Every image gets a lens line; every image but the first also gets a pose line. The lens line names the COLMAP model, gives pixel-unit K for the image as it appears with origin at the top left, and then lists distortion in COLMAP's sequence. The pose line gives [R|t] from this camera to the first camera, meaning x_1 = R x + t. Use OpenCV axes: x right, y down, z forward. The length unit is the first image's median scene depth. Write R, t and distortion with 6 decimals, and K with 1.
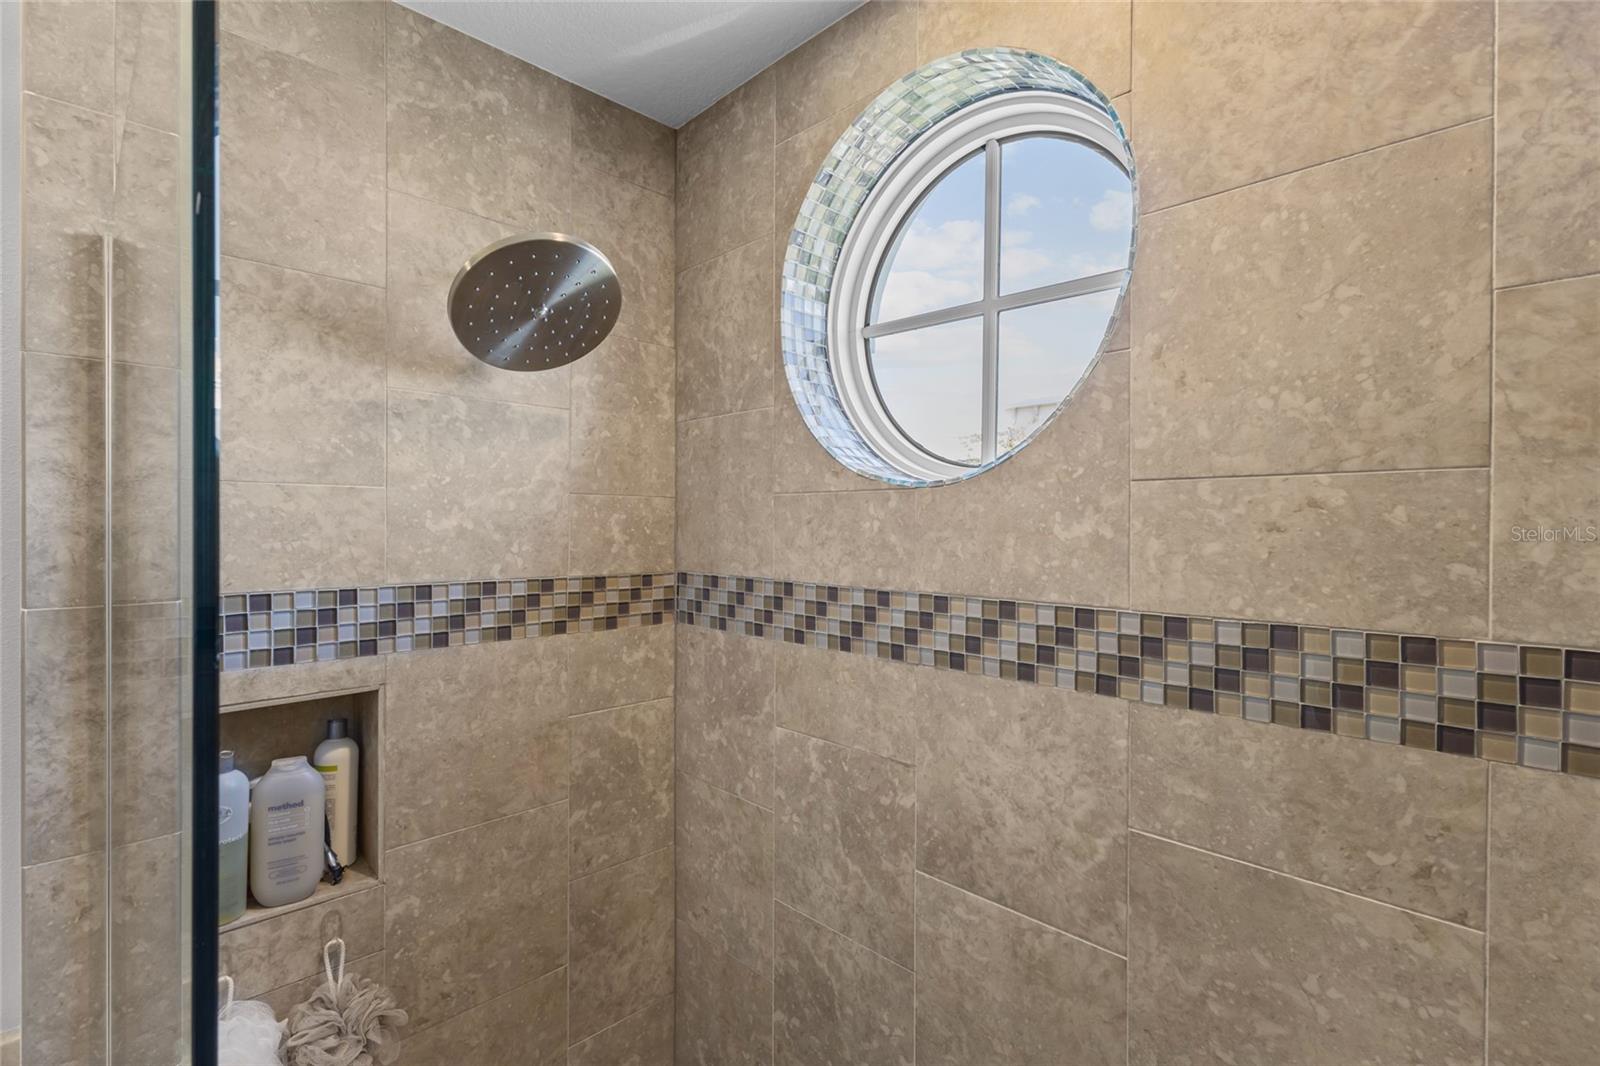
lens RADIAL K [[736.5, 0, 795.9], [0, 736.5, 524.5], [0, 0, 1]] dist [0.002995, 0.001250]
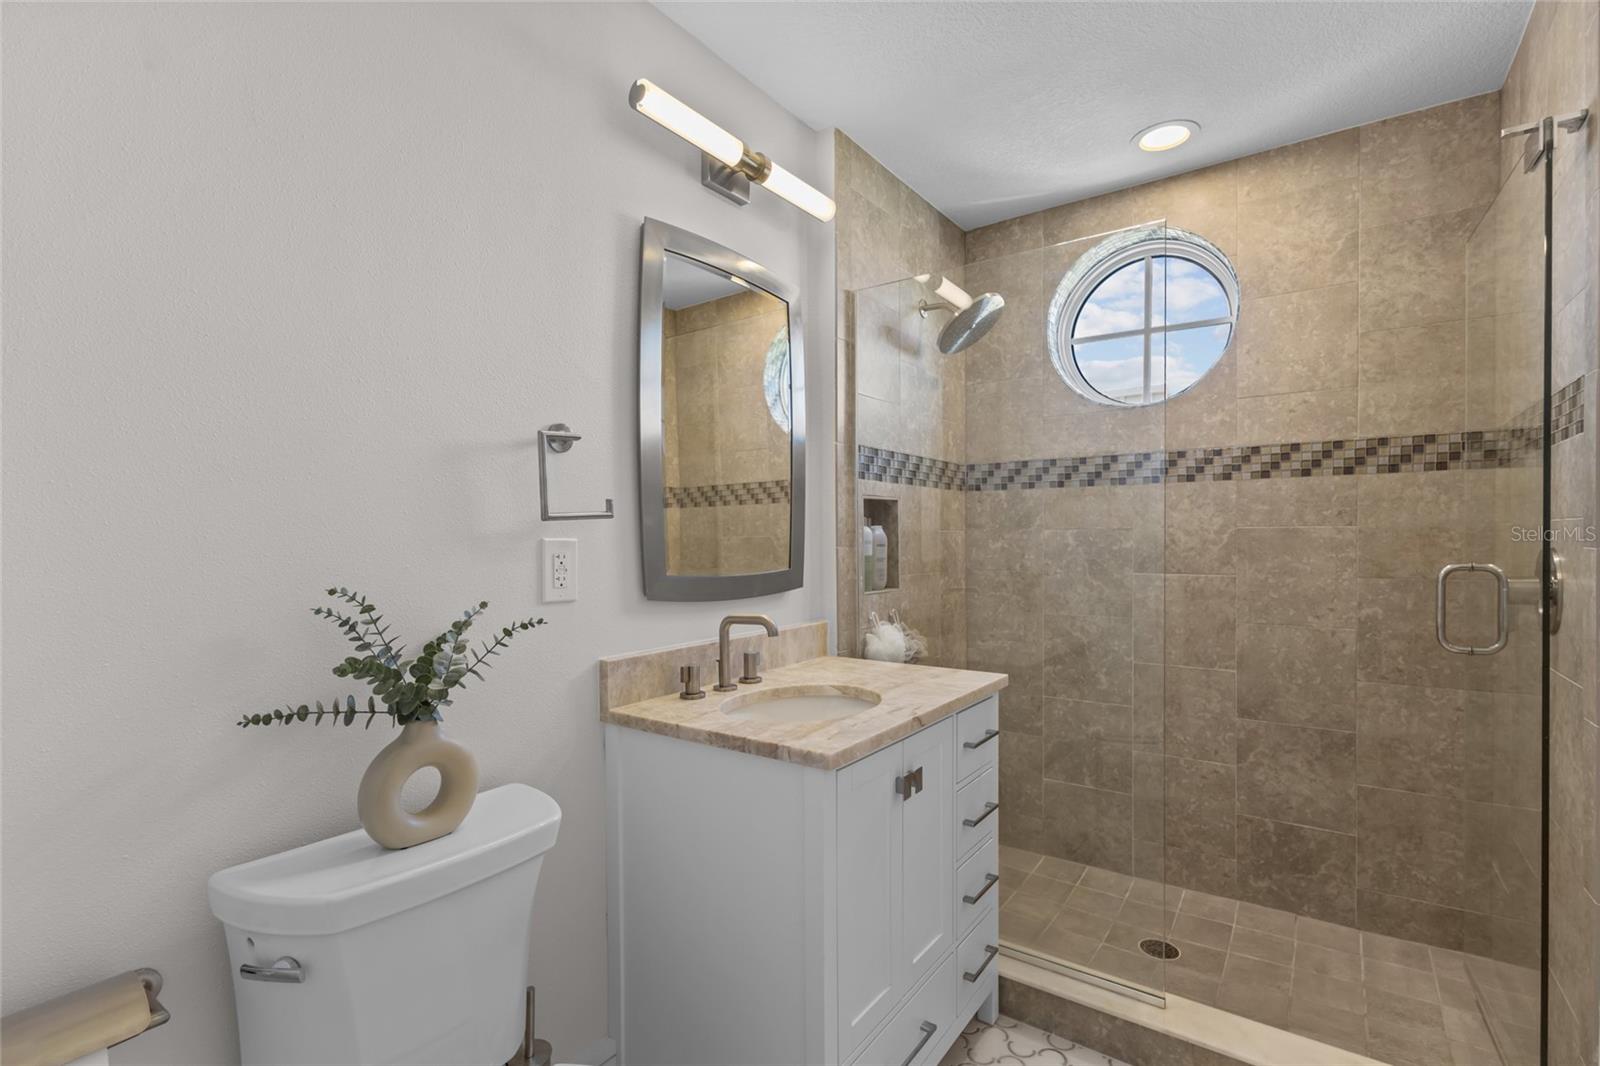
lens RADIAL K [[742.3, 0, 796.2], [0, 742.3, 545.3], [0, 0, 1]] dist [0.003390, 0.001178]
pose [[0.984288, -0.012007, 0.176161, -1.574324], [0.010972, 0.999916, 0.006848, 0.428191], [-0.176228, -0.004807, 0.984338, -1.360263]]
